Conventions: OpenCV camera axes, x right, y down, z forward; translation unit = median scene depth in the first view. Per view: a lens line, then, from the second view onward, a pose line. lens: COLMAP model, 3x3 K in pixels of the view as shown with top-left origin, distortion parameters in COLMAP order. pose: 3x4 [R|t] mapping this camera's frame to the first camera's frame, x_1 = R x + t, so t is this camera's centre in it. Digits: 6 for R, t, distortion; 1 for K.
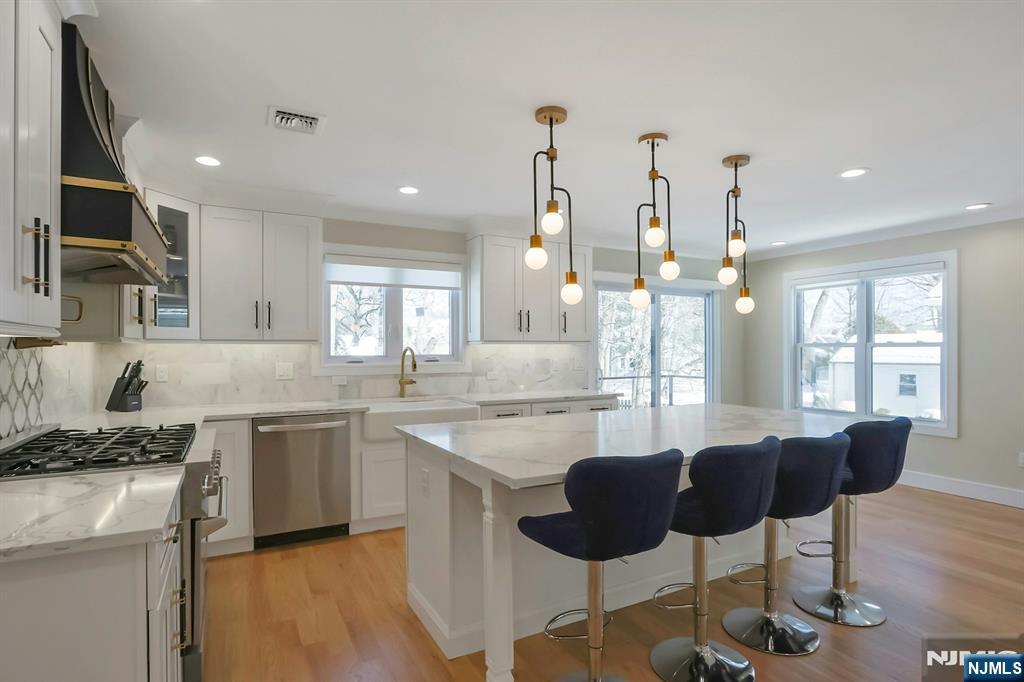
lens RADIAL K [[529.2, 0, 504.5], [0, 529.2, 346.1], [0, 0, 1]] dist [-0.014657, 0.001542]
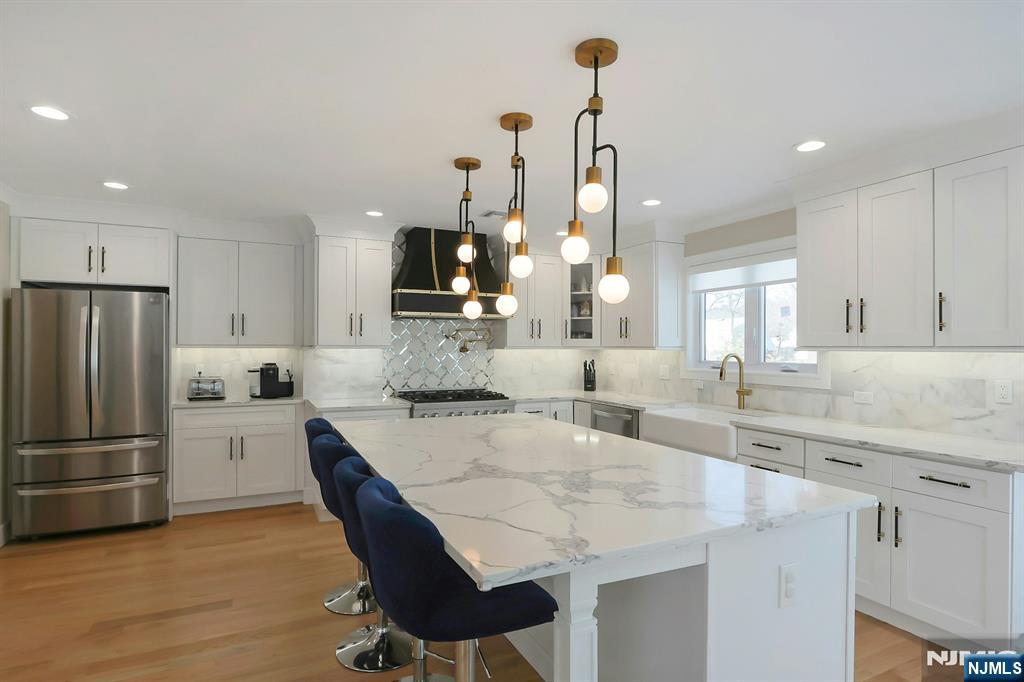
lens RADIAL K [[529.2, 0, 513.4], [0, 529.2, 339.2], [0, 0, 1]] dist [-0.014657, 0.001542]
pose [[-0.028221, -0.014419, -0.999498, 0.786619], [-0.002004, 0.999895, -0.014368, -0.009585], [0.999600, 0.001597, -0.028247, 0.689450]]
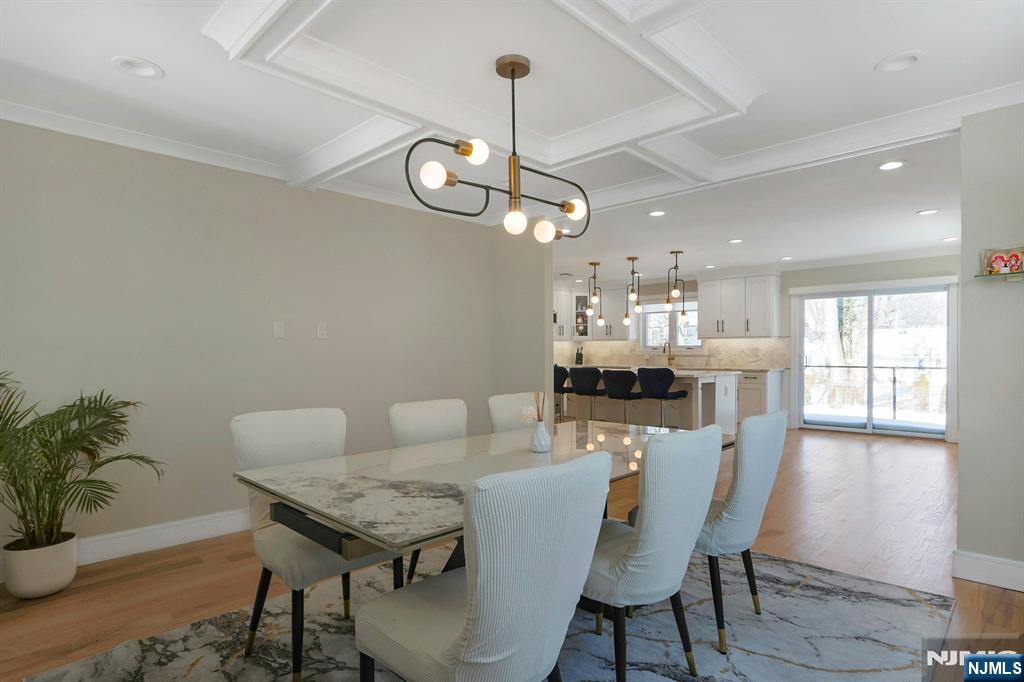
lens RADIAL K [[529.2, 0, 521.1], [0, 529.2, 349.4], [0, 0, 1]] dist [-0.014657, 0.001542]
pose [[0.313769, -0.001284, -0.949499, 1.727855], [0.003948, 0.999992, -0.000048, 0.032378], [0.949491, -0.003734, 0.313771, -0.218859]]
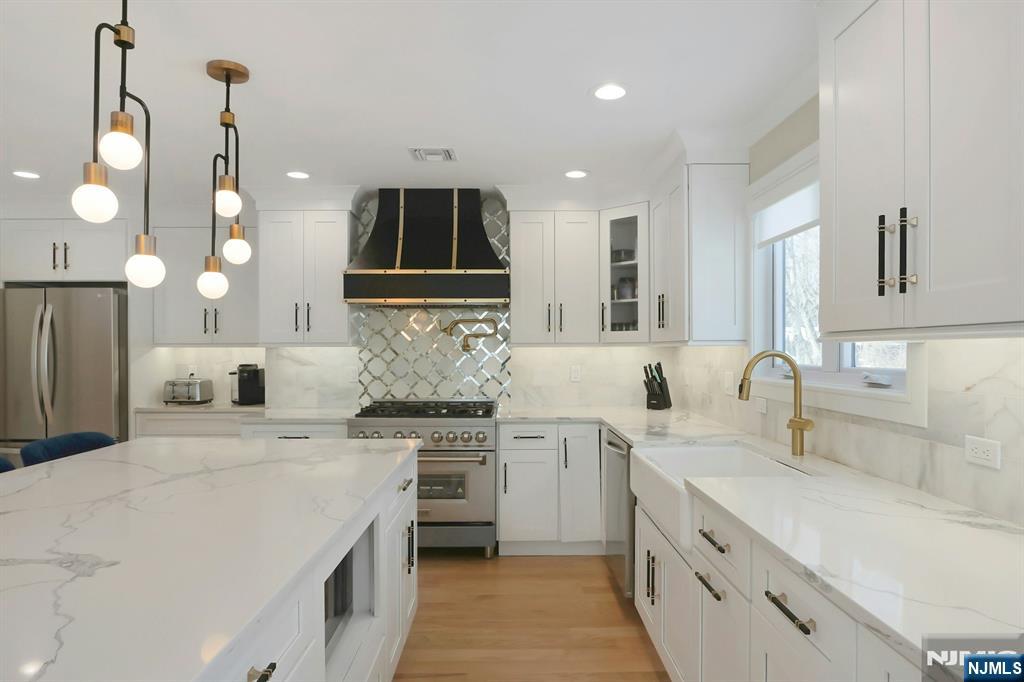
lens RADIAL K [[597.6, 0, 522.1], [0, 597.6, 350.8], [0, 0, 1]] dist [-0.013961, 0.000558]
pose [[-0.439893, 0.001990, -0.898048, 0.436590], [0.002506, 0.999996, 0.000988, 0.001358], [0.898047, -0.001816, -0.439897, 1.101002]]
